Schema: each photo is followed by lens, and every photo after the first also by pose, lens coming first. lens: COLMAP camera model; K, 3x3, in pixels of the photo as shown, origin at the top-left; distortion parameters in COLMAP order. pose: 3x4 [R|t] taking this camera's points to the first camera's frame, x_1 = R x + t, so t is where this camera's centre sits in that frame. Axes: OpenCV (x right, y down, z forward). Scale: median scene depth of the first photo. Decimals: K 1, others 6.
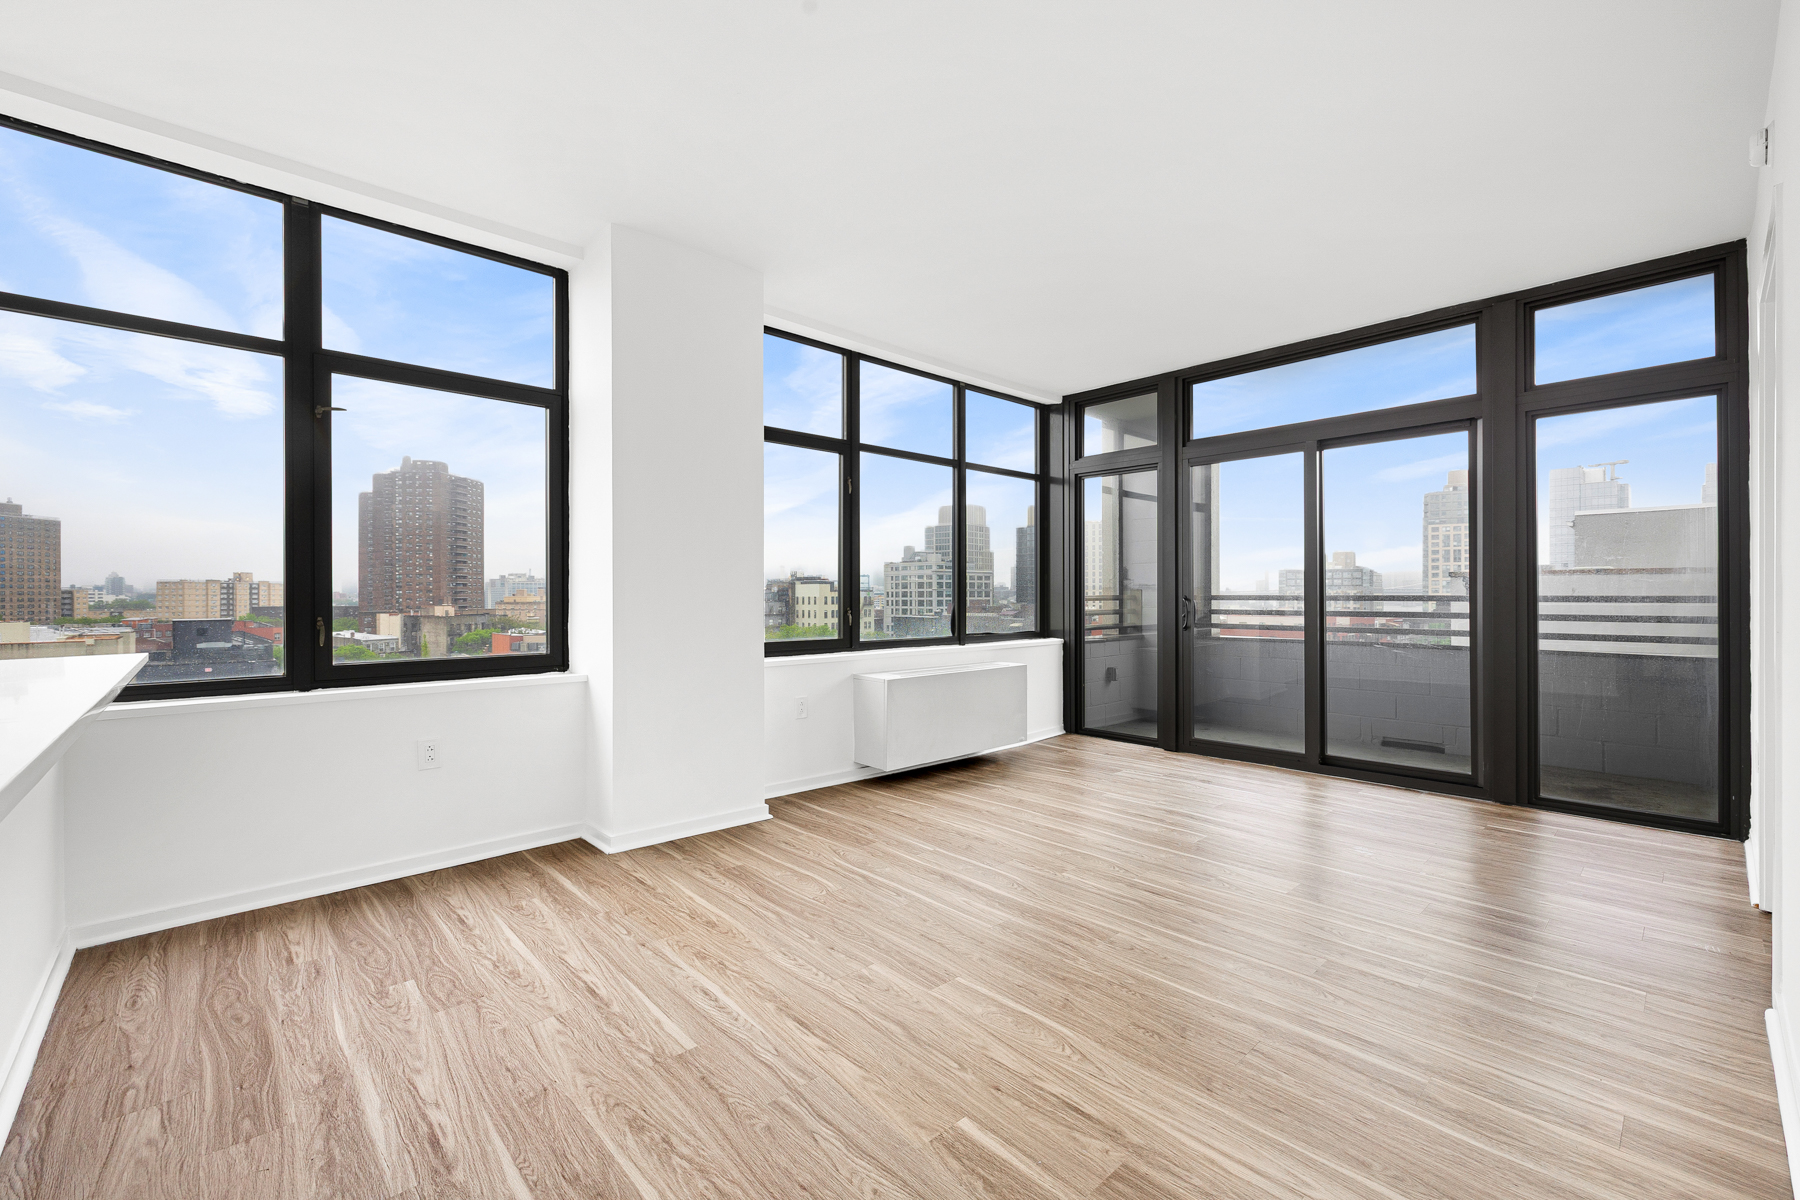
lens RADIAL K [[760.6, 0, 900.0], [0, 760.6, 594.2], [0, 0, 1]] dist [0.003356, -0.000238]
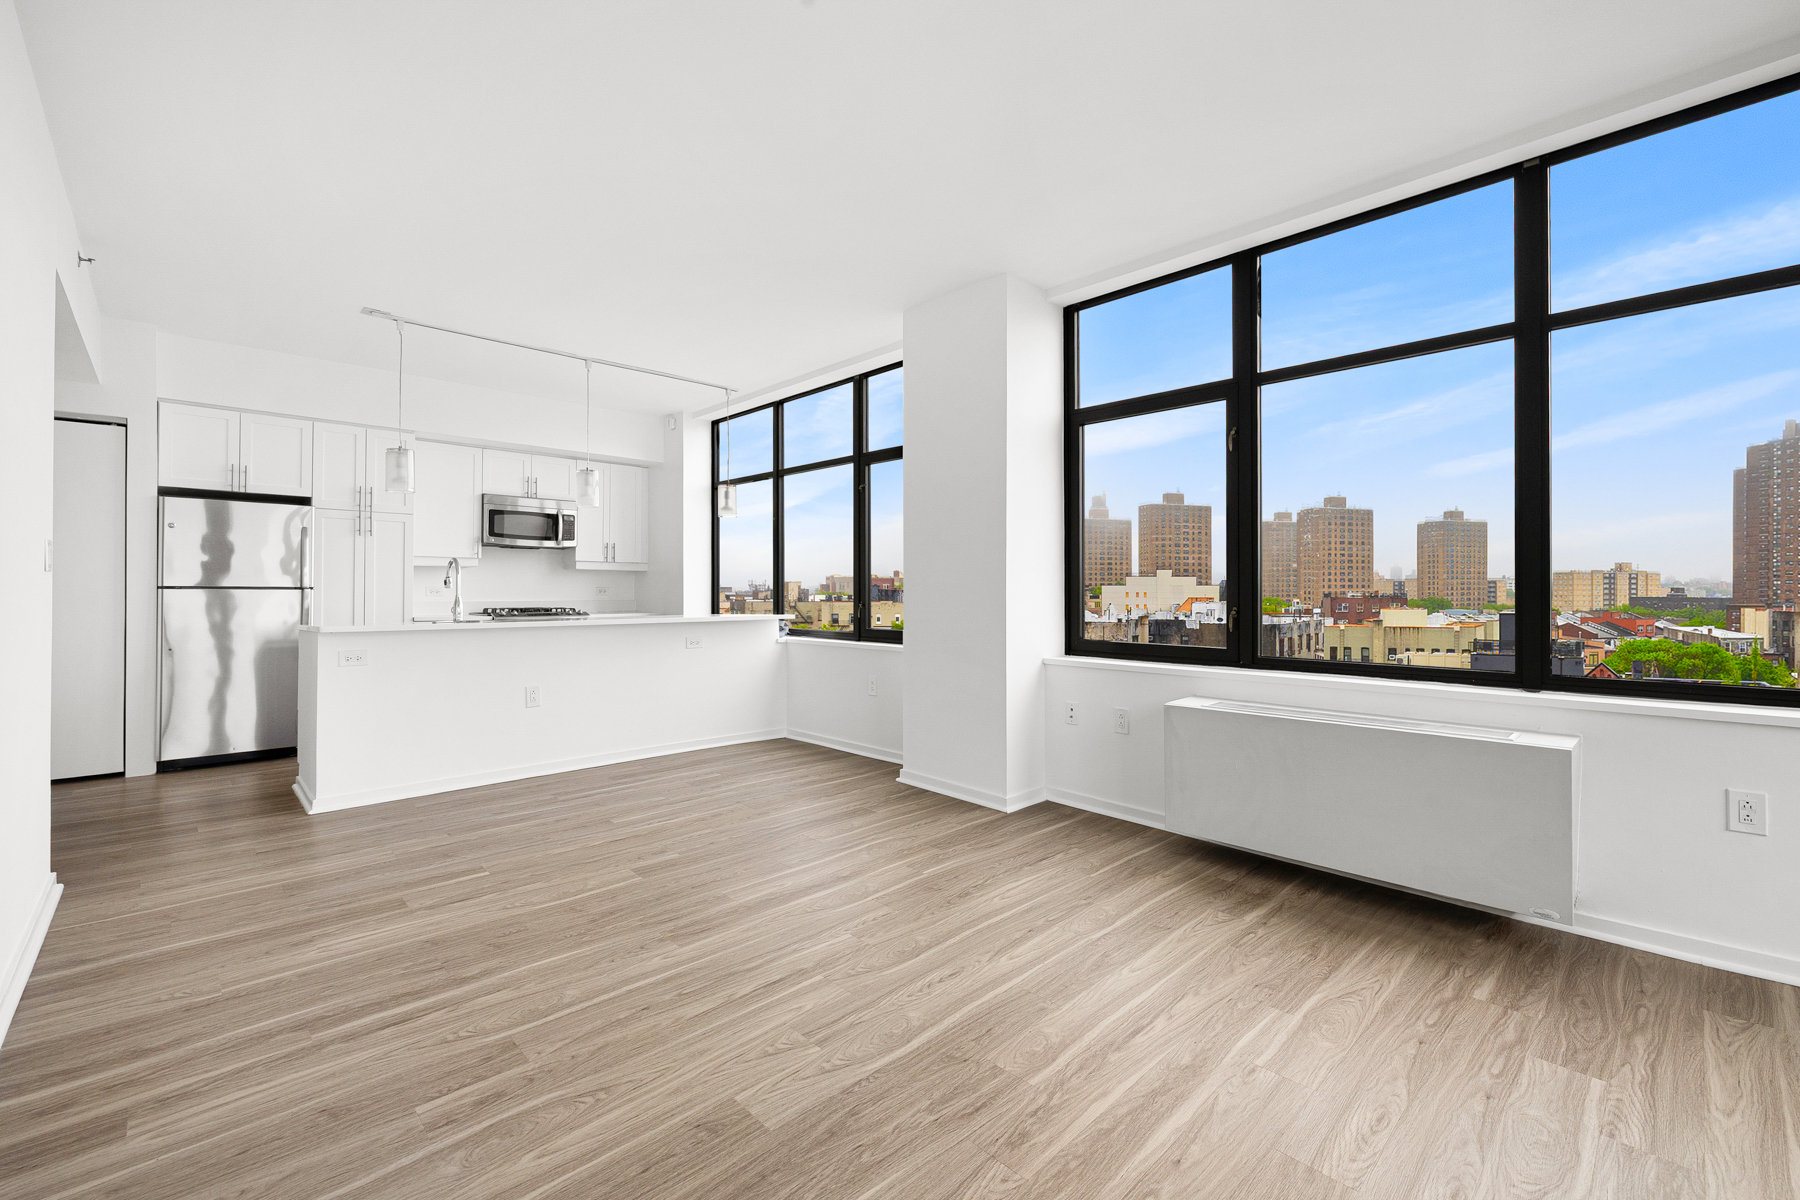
lens RADIAL K [[760.6, 0, 905.7], [0, 760.6, 591.1], [0, 0, 1]] dist [0.003356, -0.000238]
pose [[0.008715, 0.005965, -0.999944, 0.863096], [0.004338, 0.999973, 0.006003, -0.005195], [0.999953, -0.004390, 0.008689, 0.885972]]
